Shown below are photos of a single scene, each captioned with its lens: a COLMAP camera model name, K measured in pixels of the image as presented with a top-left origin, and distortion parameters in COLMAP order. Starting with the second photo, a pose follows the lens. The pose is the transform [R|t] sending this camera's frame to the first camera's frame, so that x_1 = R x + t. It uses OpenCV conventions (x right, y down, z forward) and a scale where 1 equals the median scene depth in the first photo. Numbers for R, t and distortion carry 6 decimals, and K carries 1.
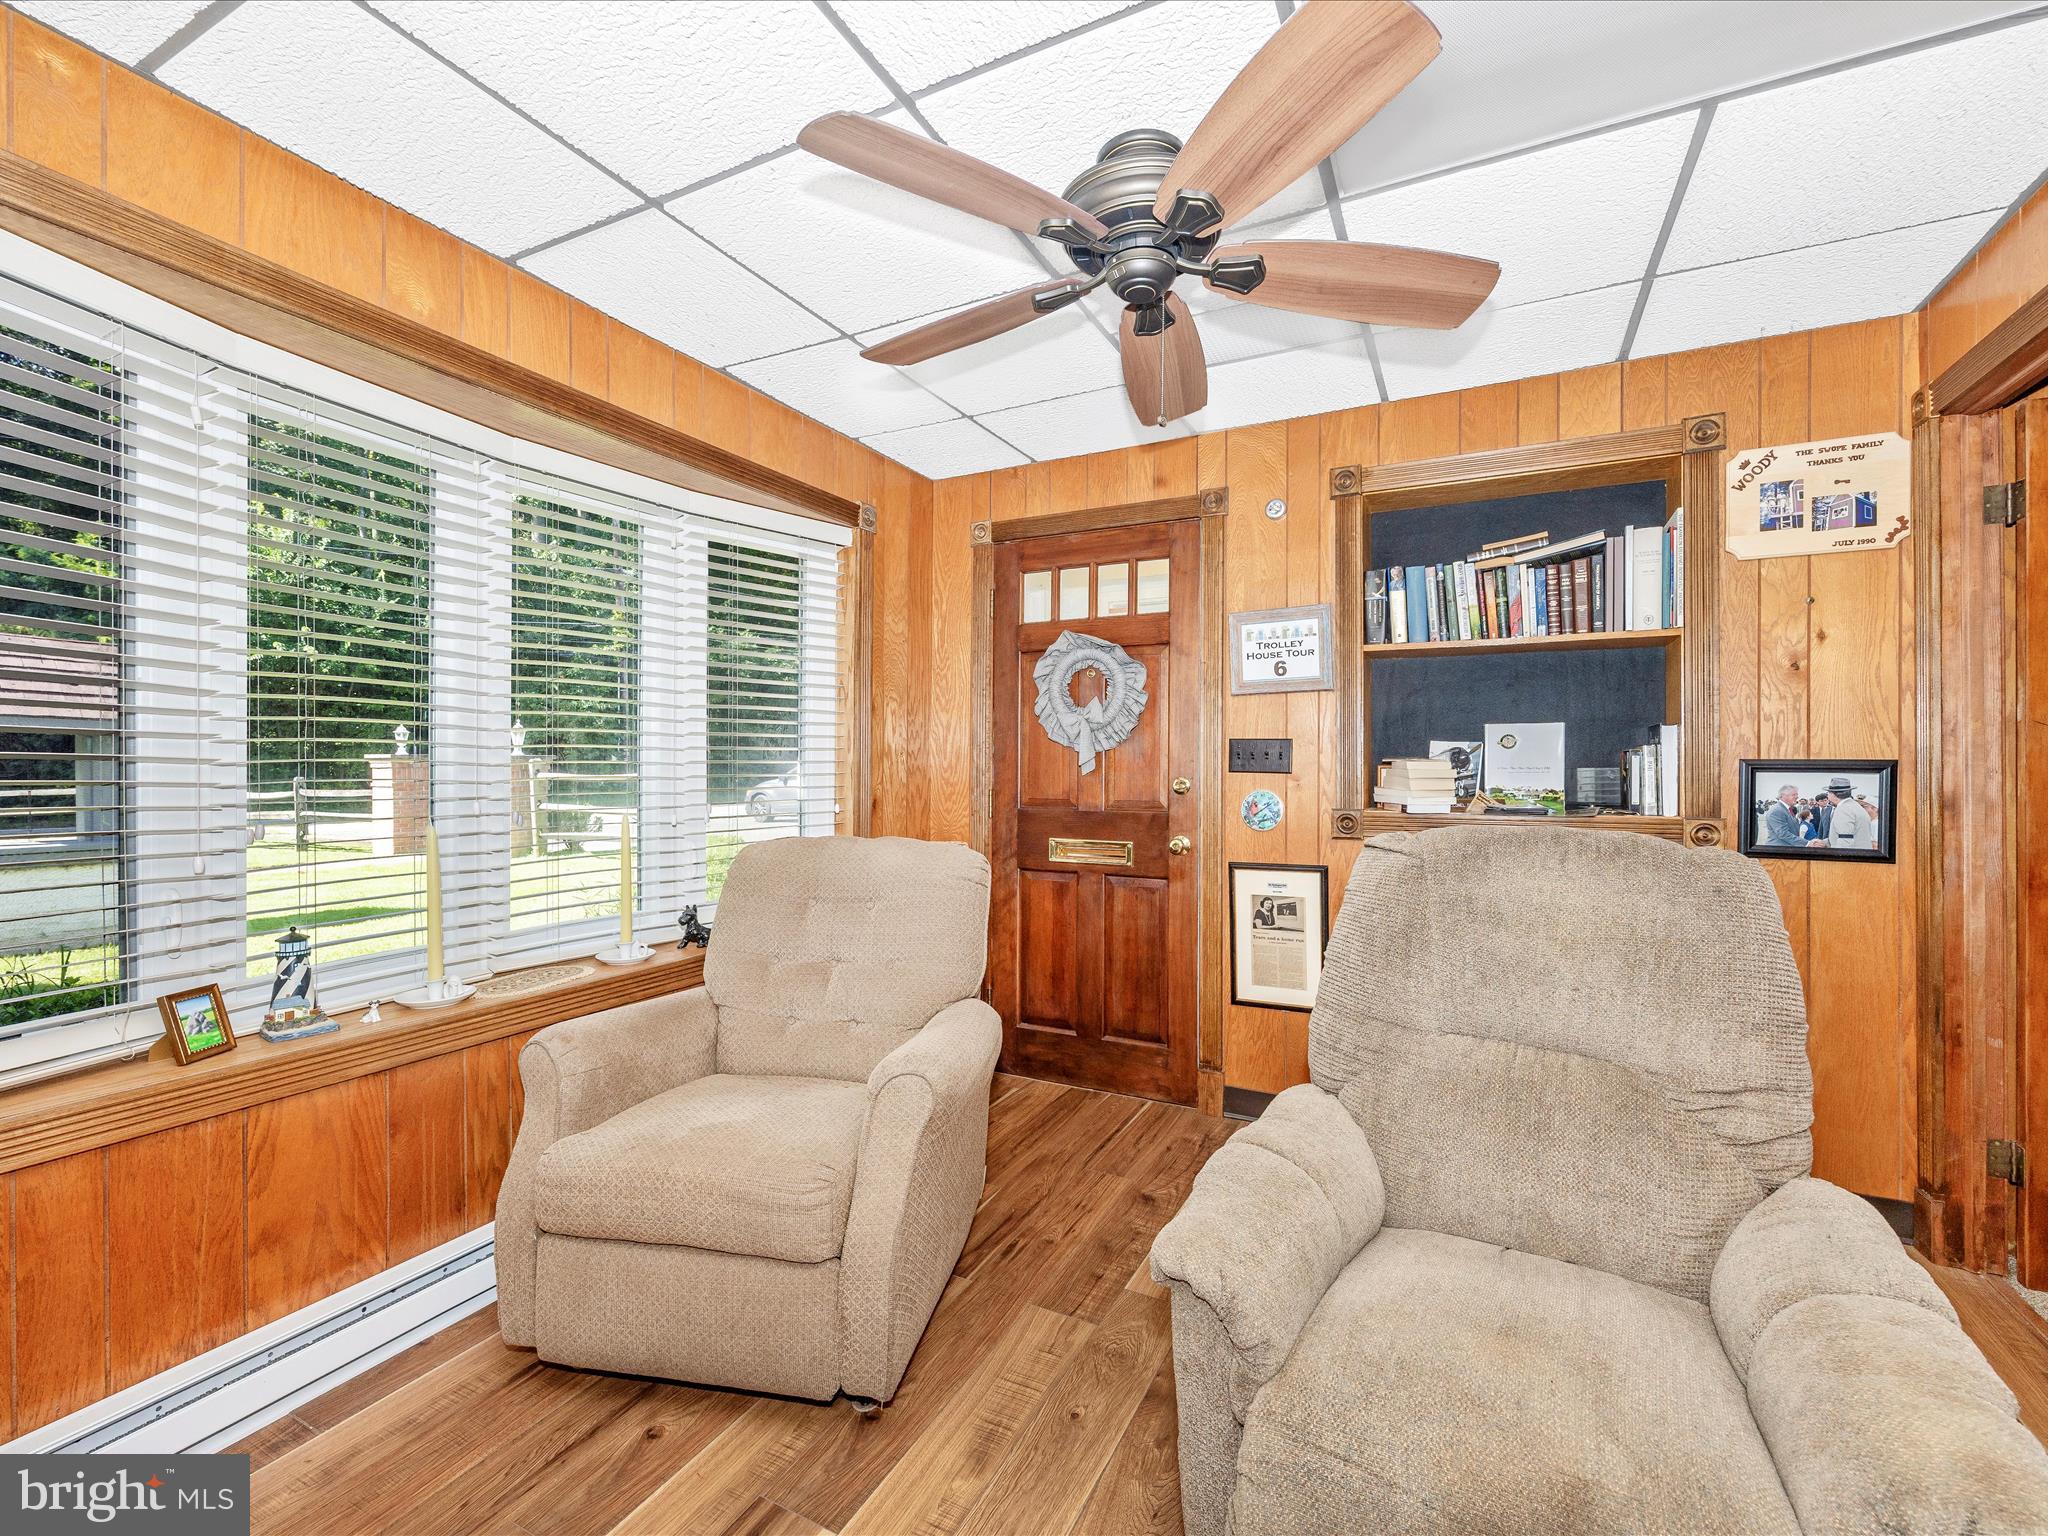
lens RADIAL K [[878.5, 0, 1030.7], [0, 878.5, 770.2], [0, 0, 1]] dist [-0.001527, -0.000449]
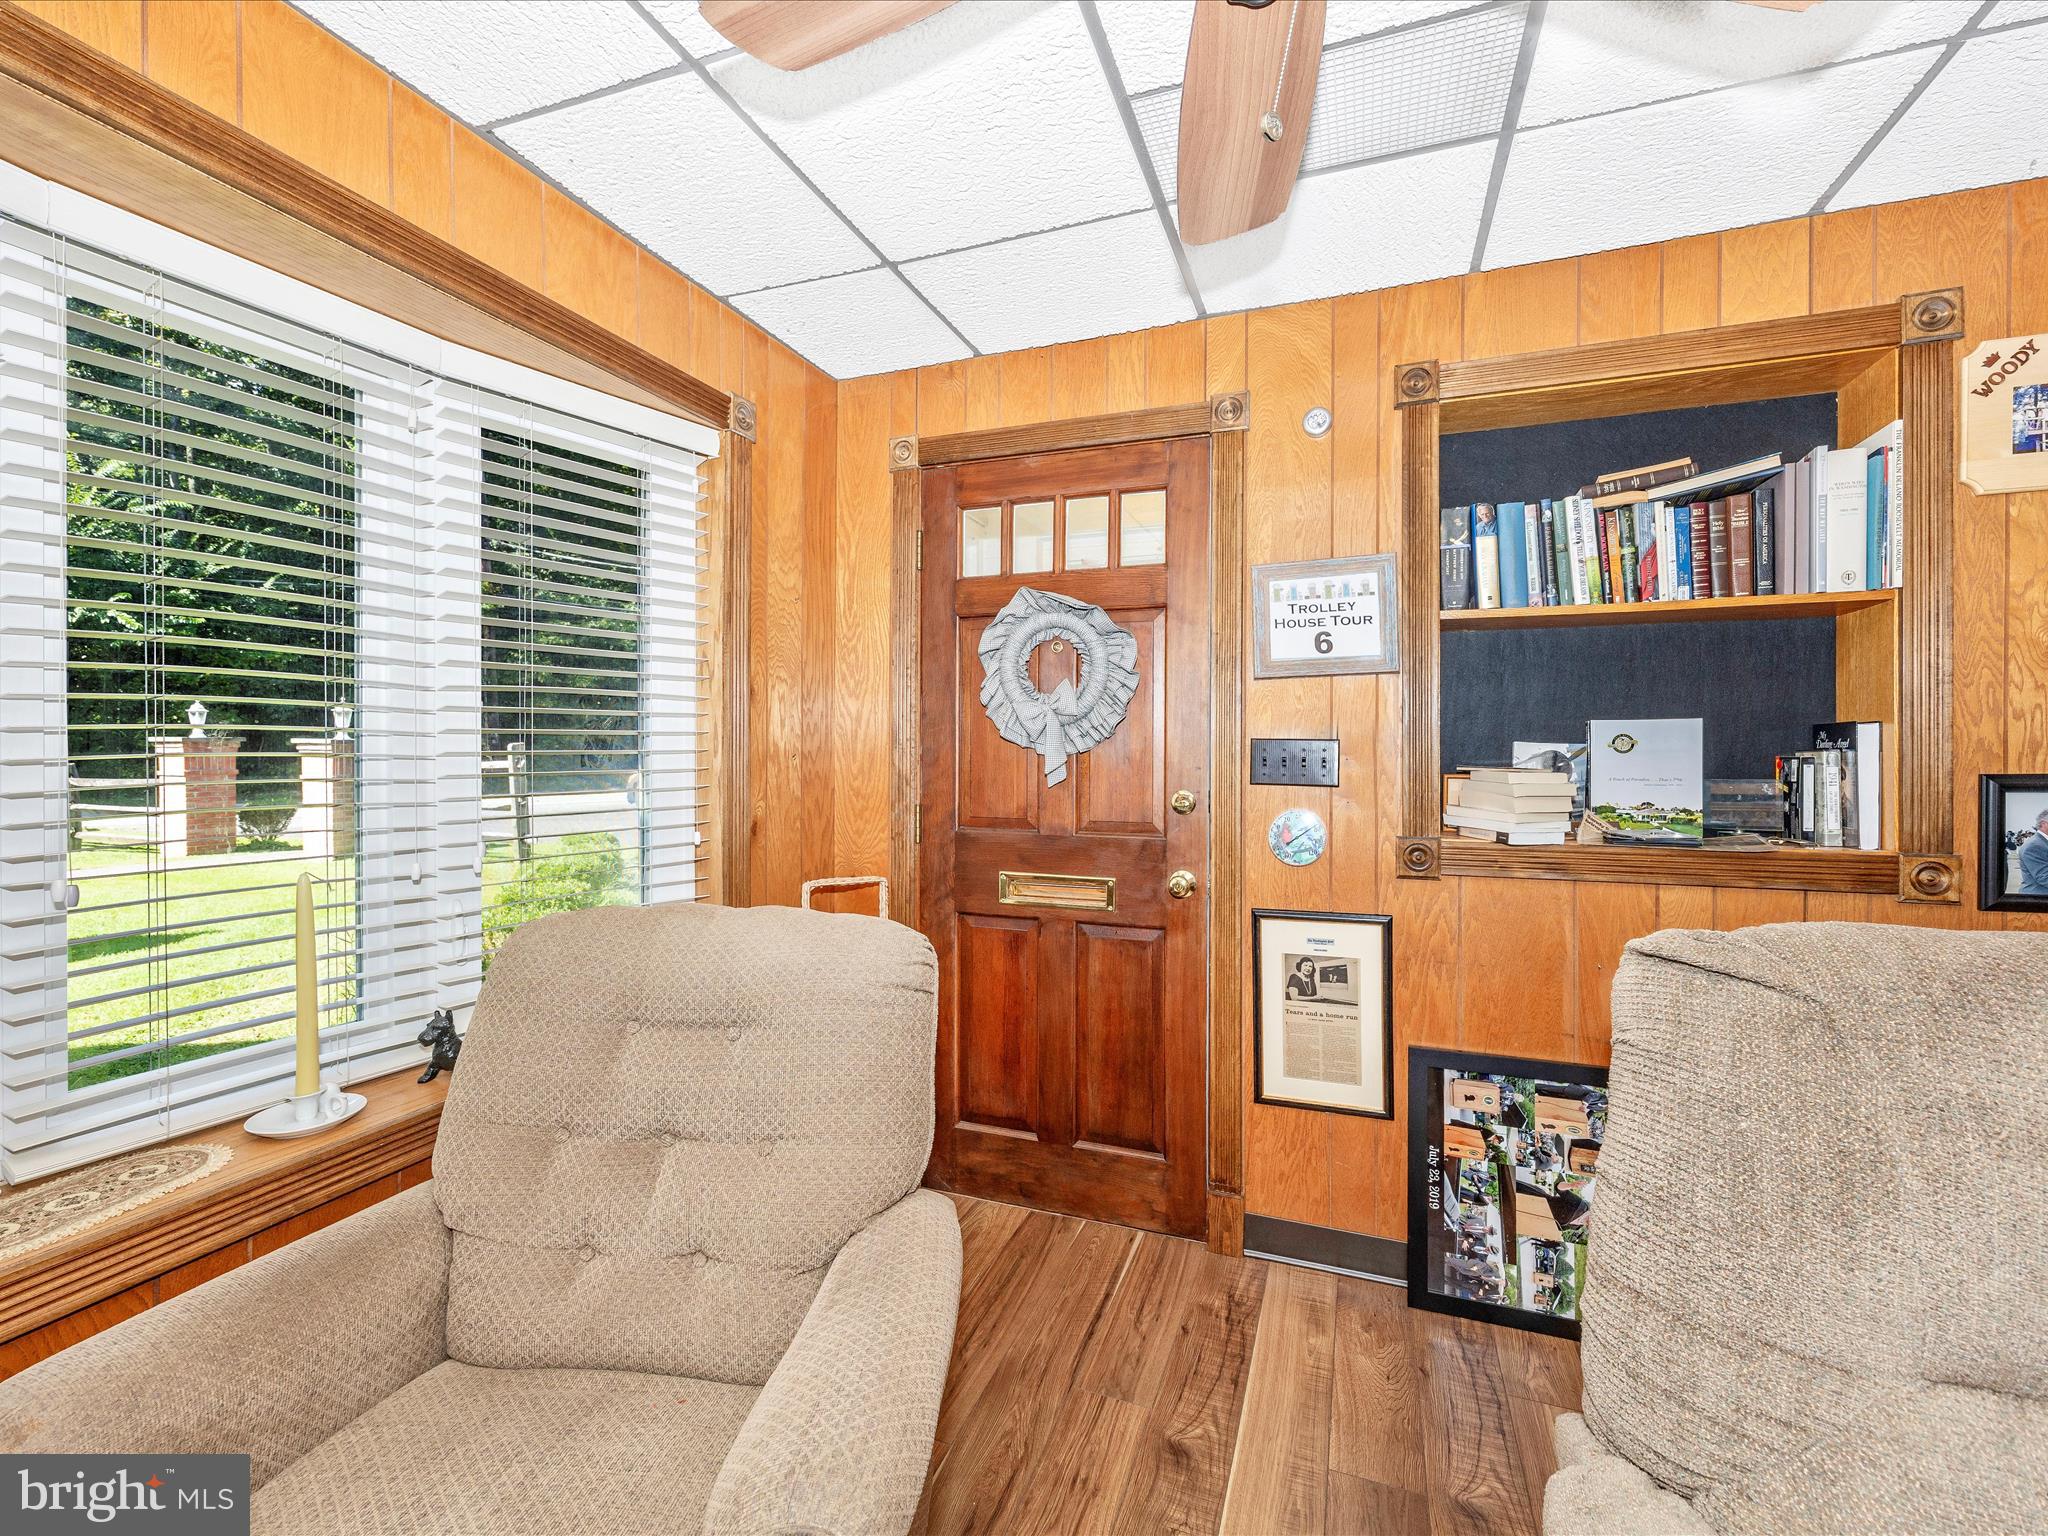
lens RADIAL K [[878.5, 0, 1012.0], [0, 878.5, 769.6], [0, 0, 1]] dist [-0.001527, -0.000449]
pose [[0.996095, -0.000621, 0.088282, -0.037447], [-0.000959, 0.999840, 0.017850, -0.023333], [-0.088279, -0.017865, 0.995936, 0.304900]]
